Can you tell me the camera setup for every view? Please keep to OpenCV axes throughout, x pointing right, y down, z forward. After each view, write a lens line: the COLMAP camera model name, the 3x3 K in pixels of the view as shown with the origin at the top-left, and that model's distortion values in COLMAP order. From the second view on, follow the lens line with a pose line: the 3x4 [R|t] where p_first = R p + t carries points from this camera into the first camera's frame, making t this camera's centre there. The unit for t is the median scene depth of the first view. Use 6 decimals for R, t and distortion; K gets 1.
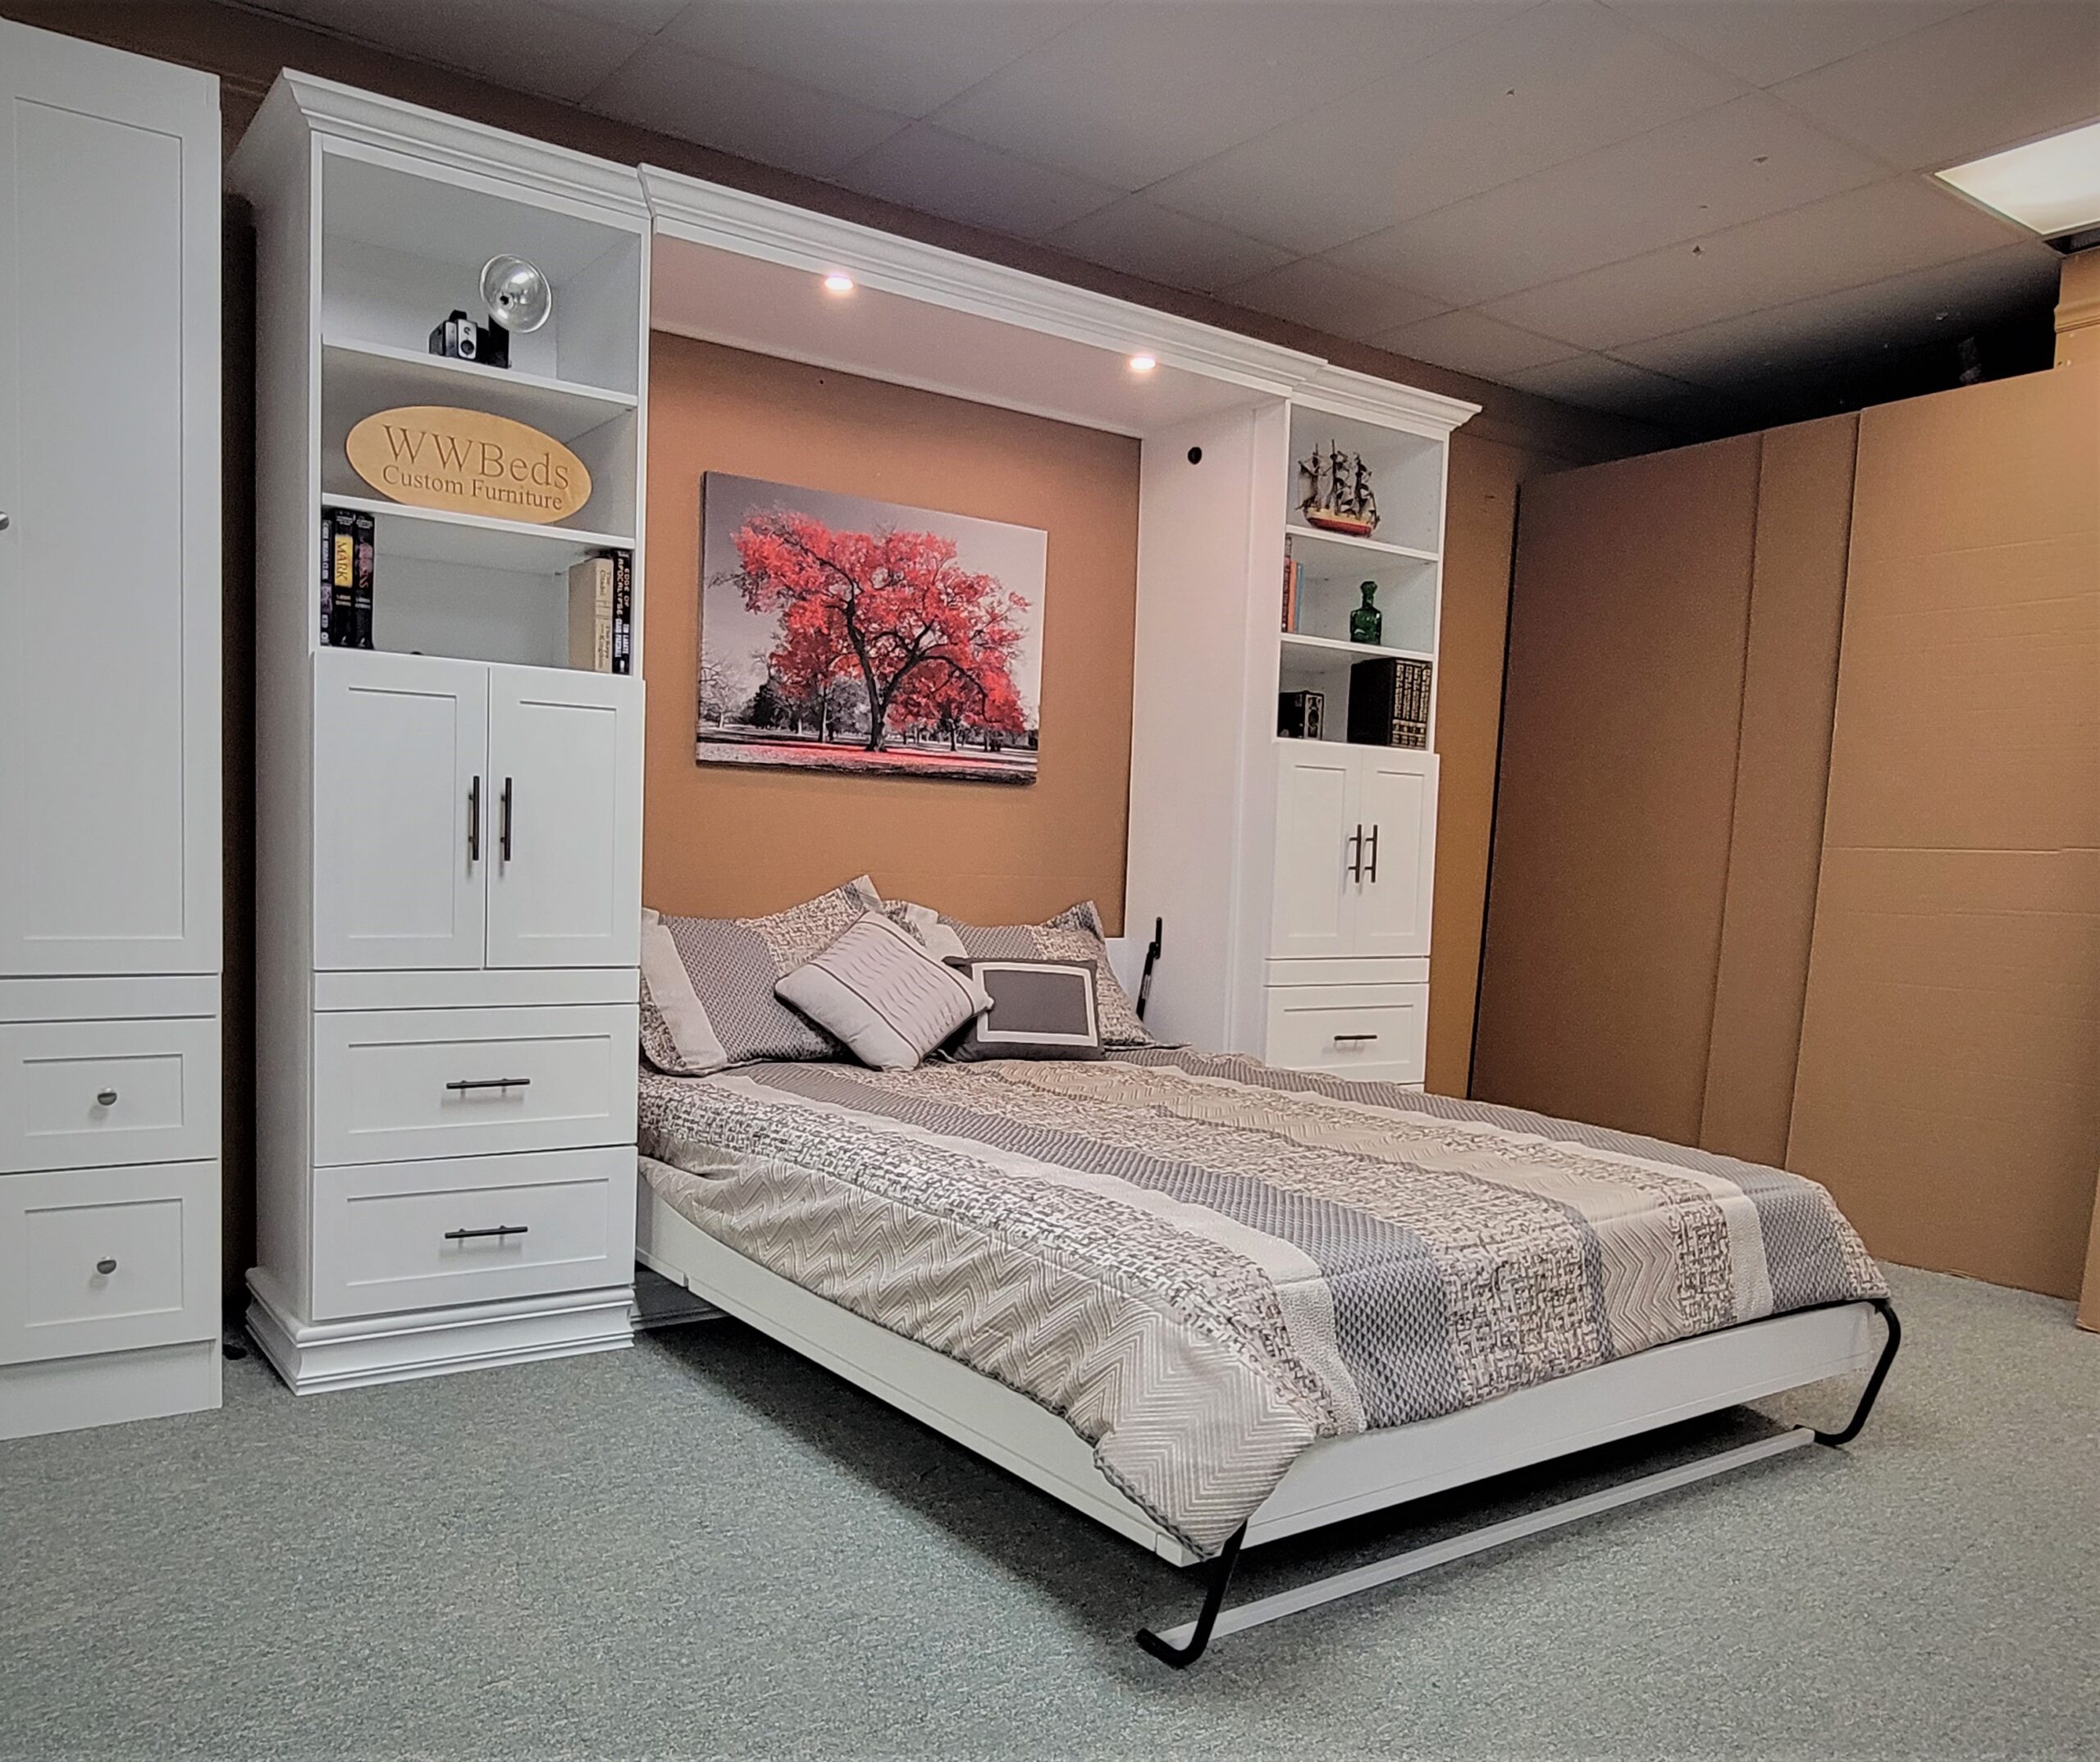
lens RADIAL K [[1678.8, 0, 1056.7], [0, 1678.8, 1010.6], [0, 0, 1]] dist [-0.001057, 0.010489]
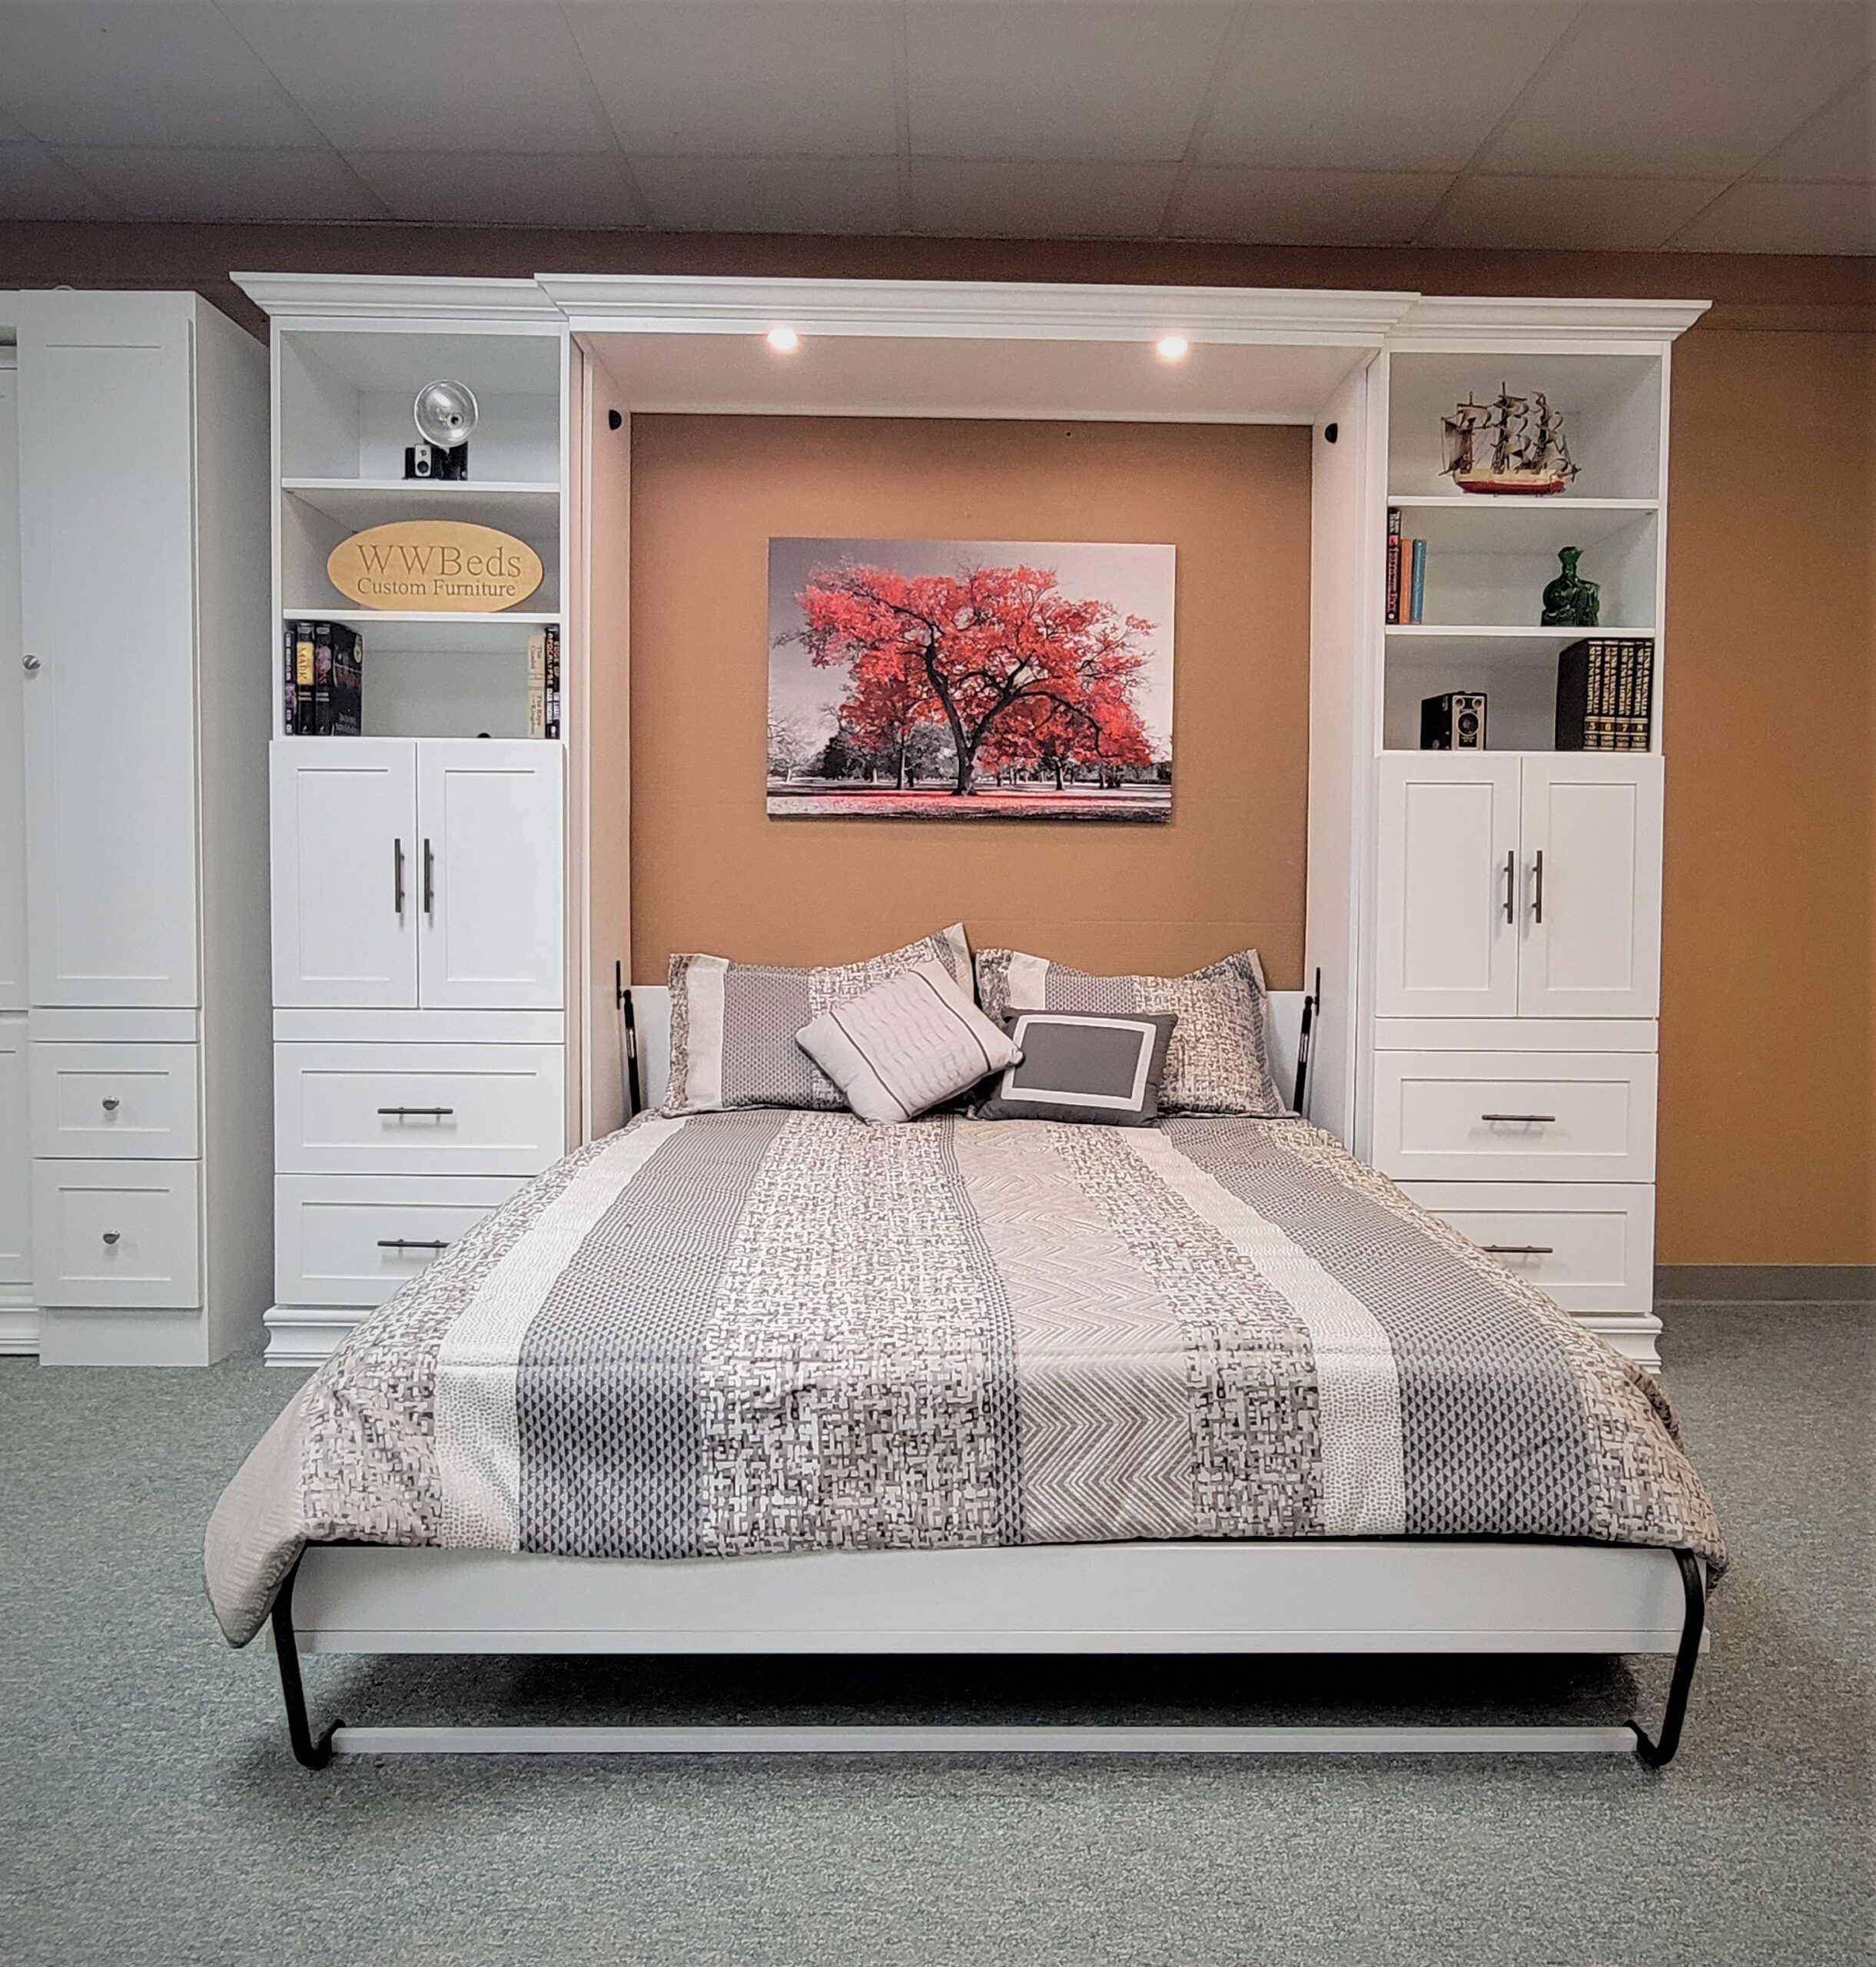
lens RADIAL K [[1663.6, 0, 939.3], [0, 1663.6, 983.0], [0, 0, 1]] dist [-0.000596, 0.007605]
pose [[0.821519, 0.005676, -0.570153, 0.456731], [-0.035218, 0.998546, -0.040803, -0.006935], [0.569092, 0.053600, 0.820525, 0.222195]]
